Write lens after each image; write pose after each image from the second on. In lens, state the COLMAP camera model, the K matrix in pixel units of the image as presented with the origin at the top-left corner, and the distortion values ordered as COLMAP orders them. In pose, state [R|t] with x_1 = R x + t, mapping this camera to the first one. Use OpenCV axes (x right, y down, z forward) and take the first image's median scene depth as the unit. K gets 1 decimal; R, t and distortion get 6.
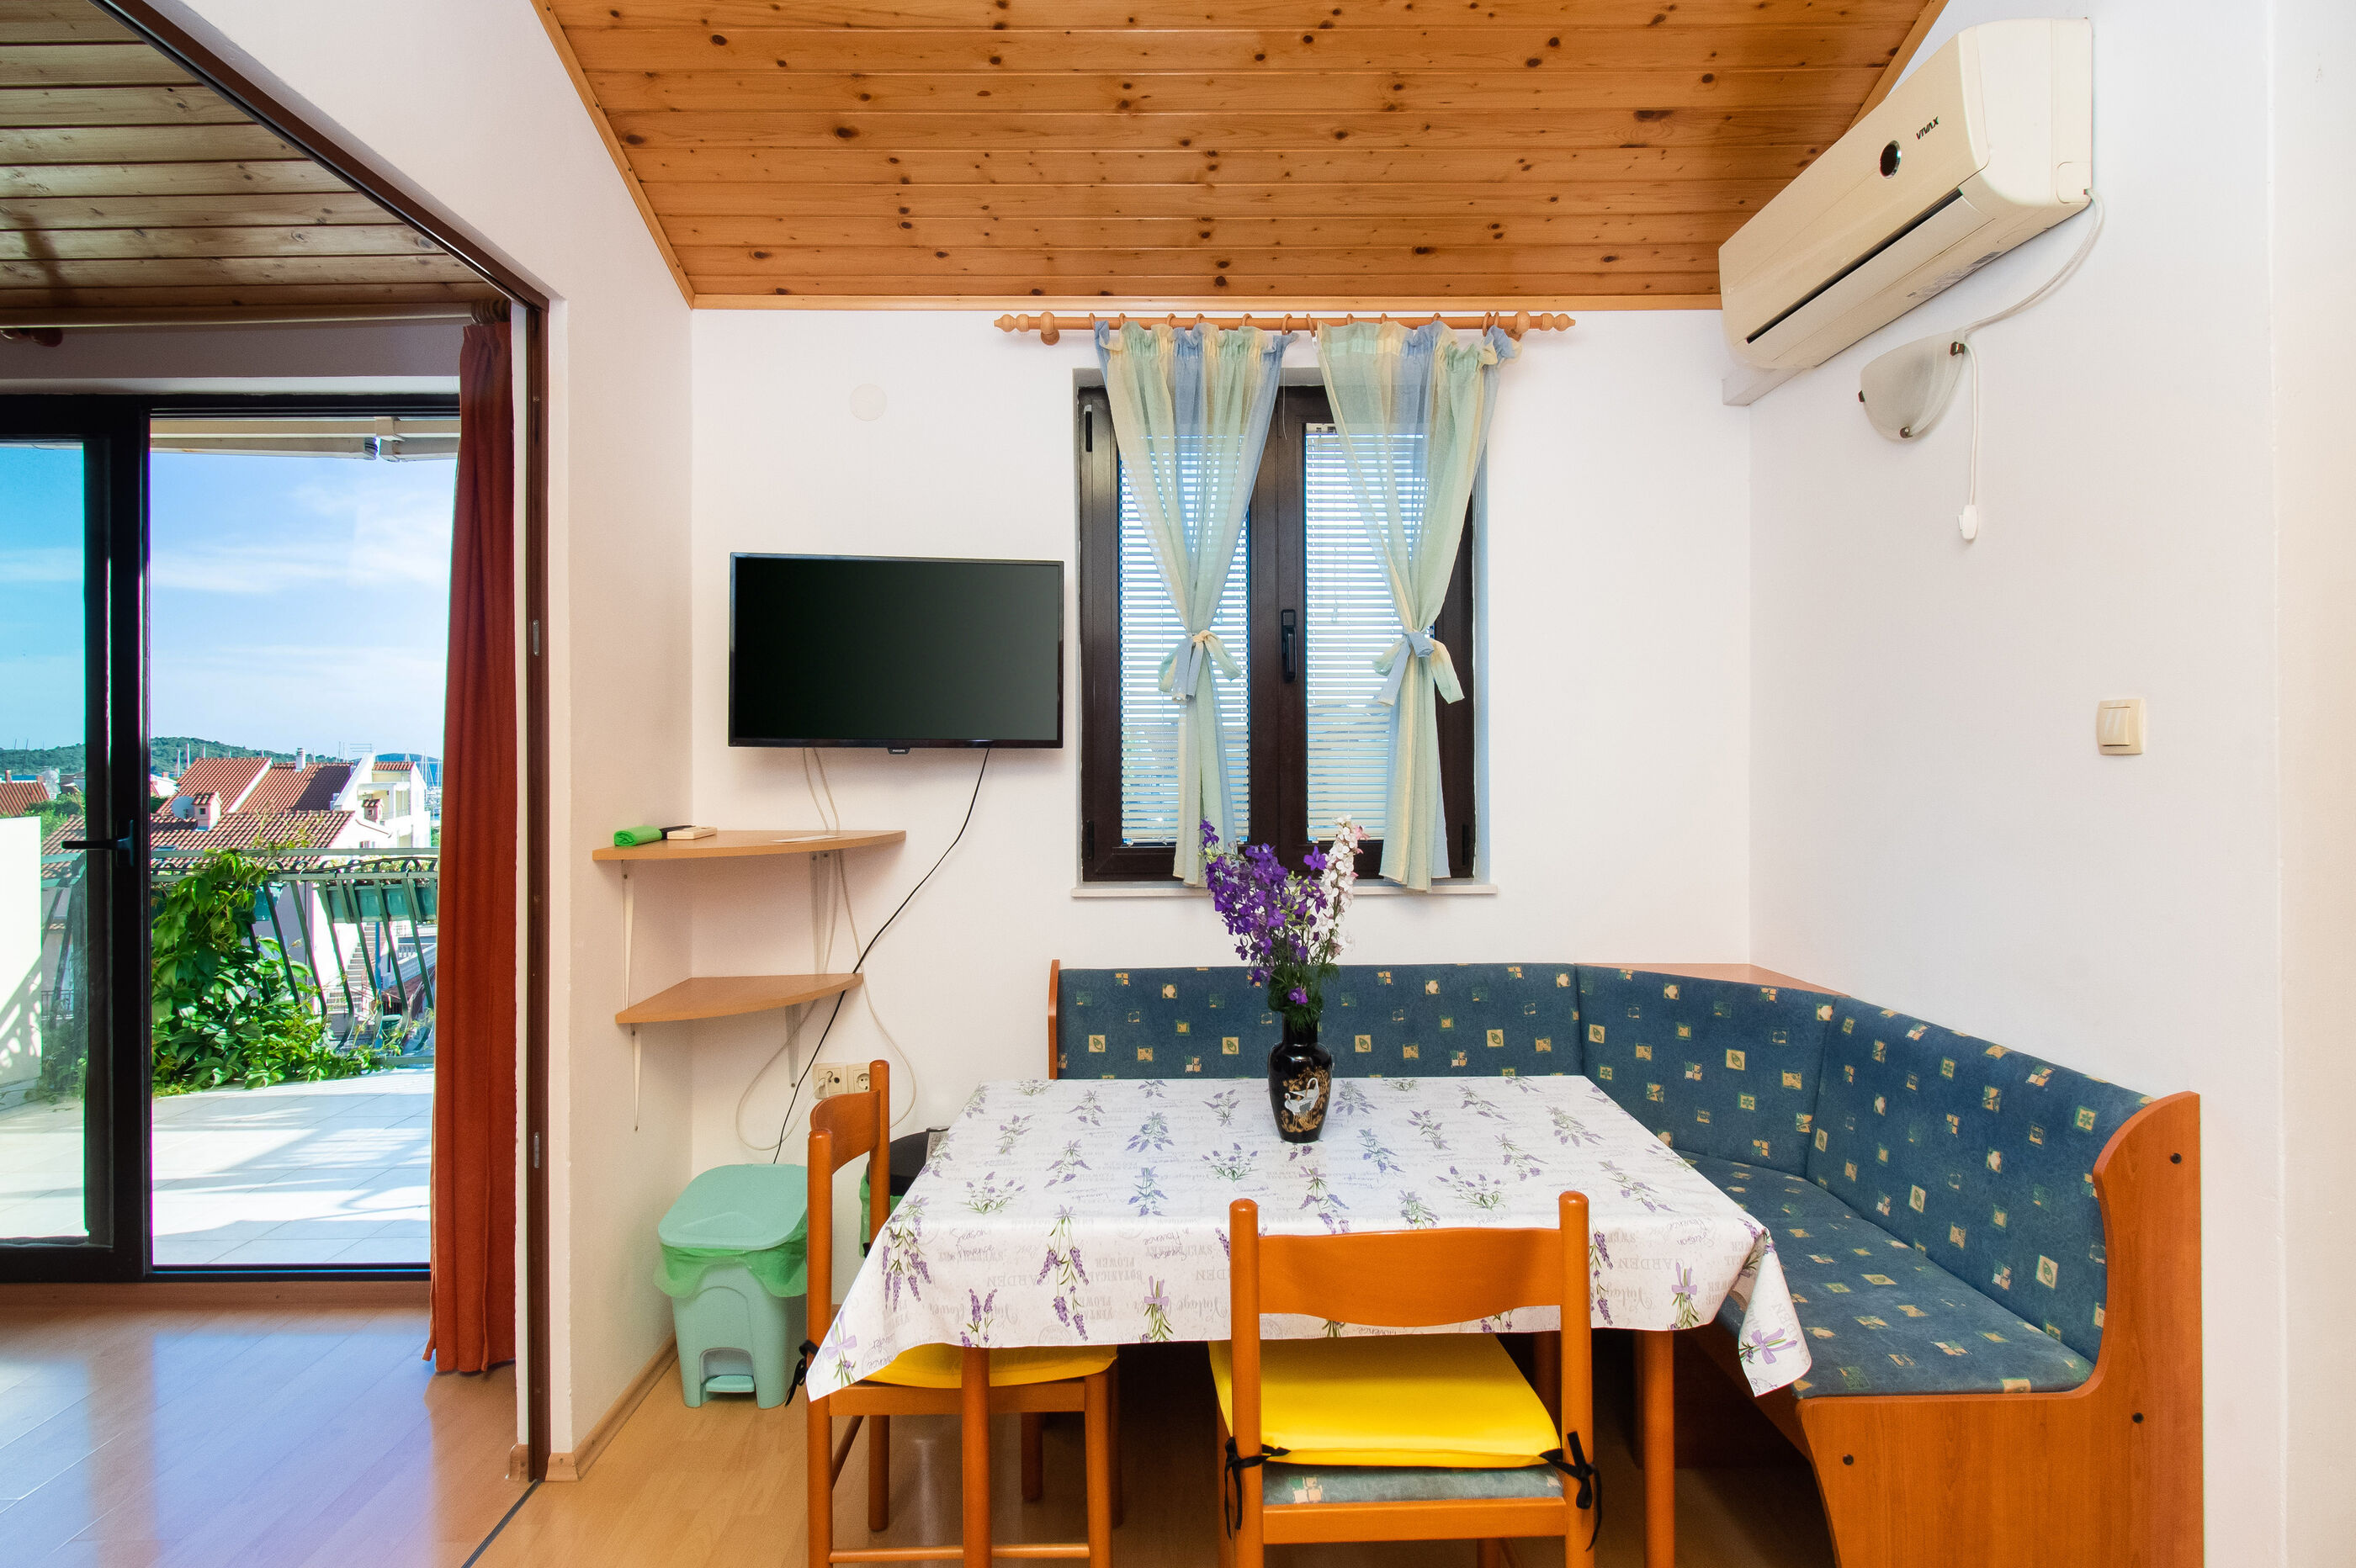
lens RADIAL K [[1196.4, 0, 1202.3], [0, 1196.4, 740.0], [0, 0, 1]] dist [-0.001716, -0.001295]
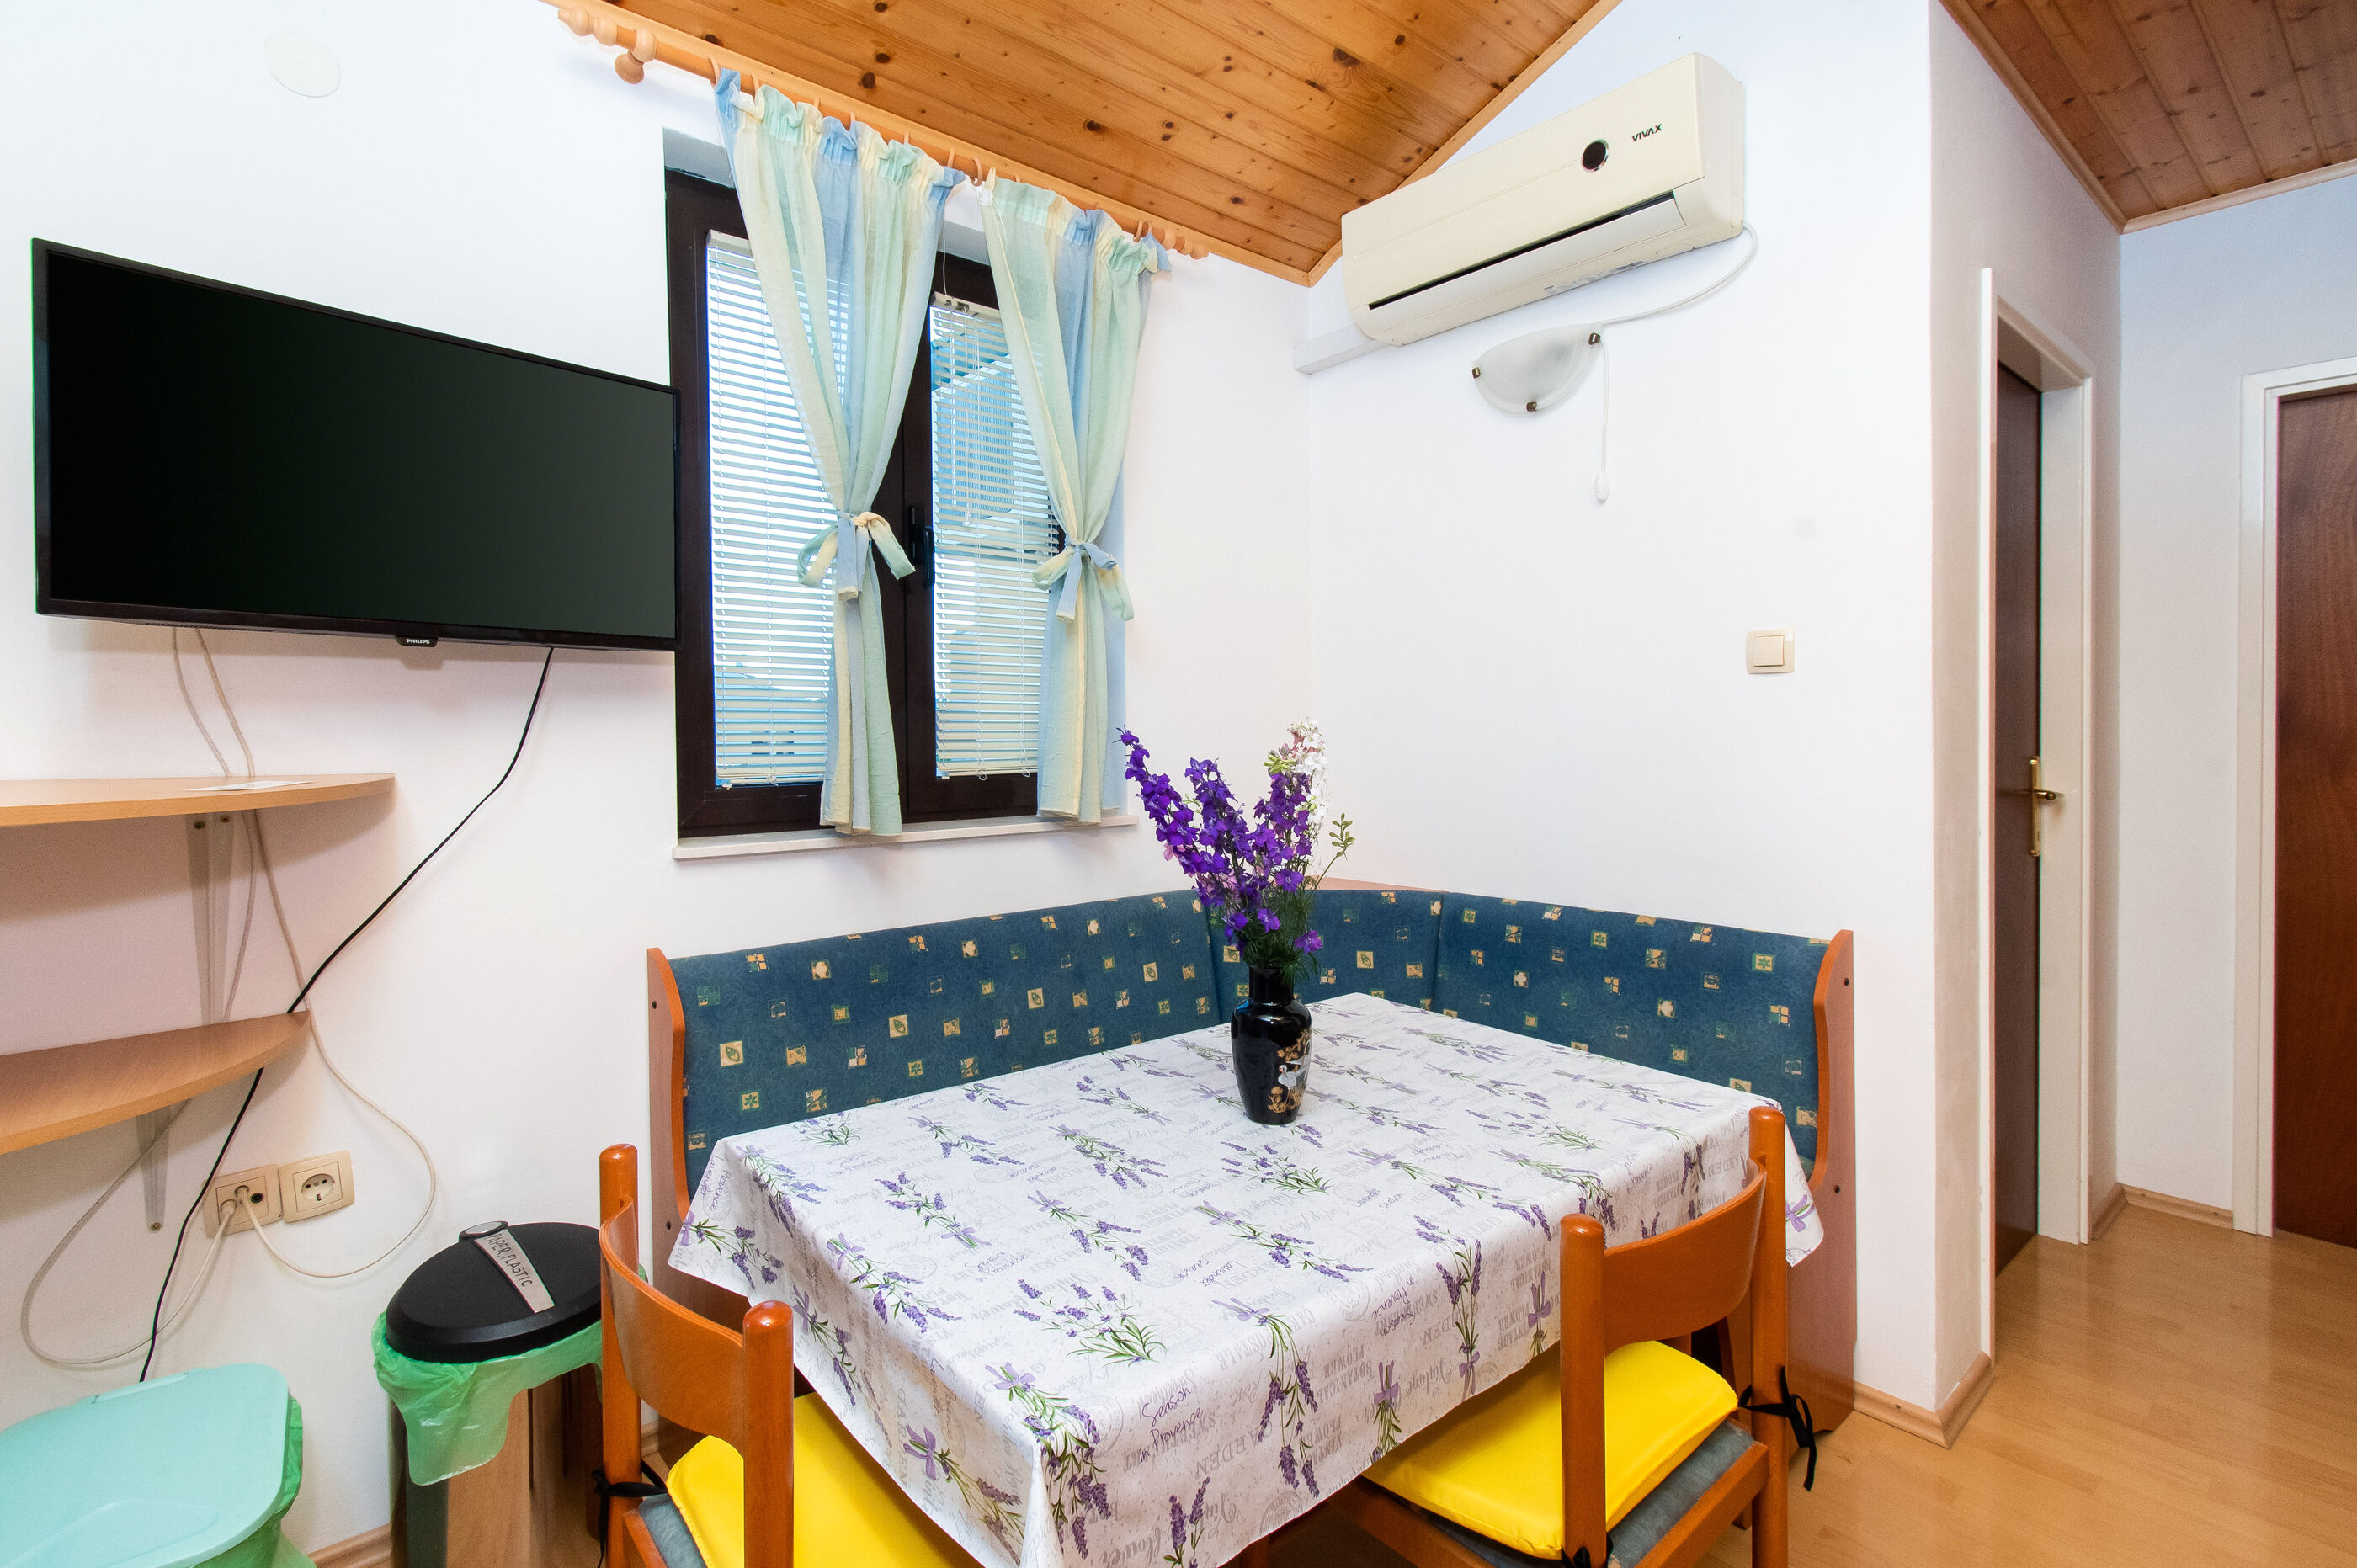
lens RADIAL K [[1059.8, 0, 1160.0], [0, 1059.8, 731.9], [0, 0, 1]] dist [0.002862, -0.001601]
pose [[0.791885, -0.000946, 0.610670, -0.372124], [-0.011825, 0.999788, 0.016883, 0.054105], [-0.610556, -0.020591, 0.791705, 0.431445]]
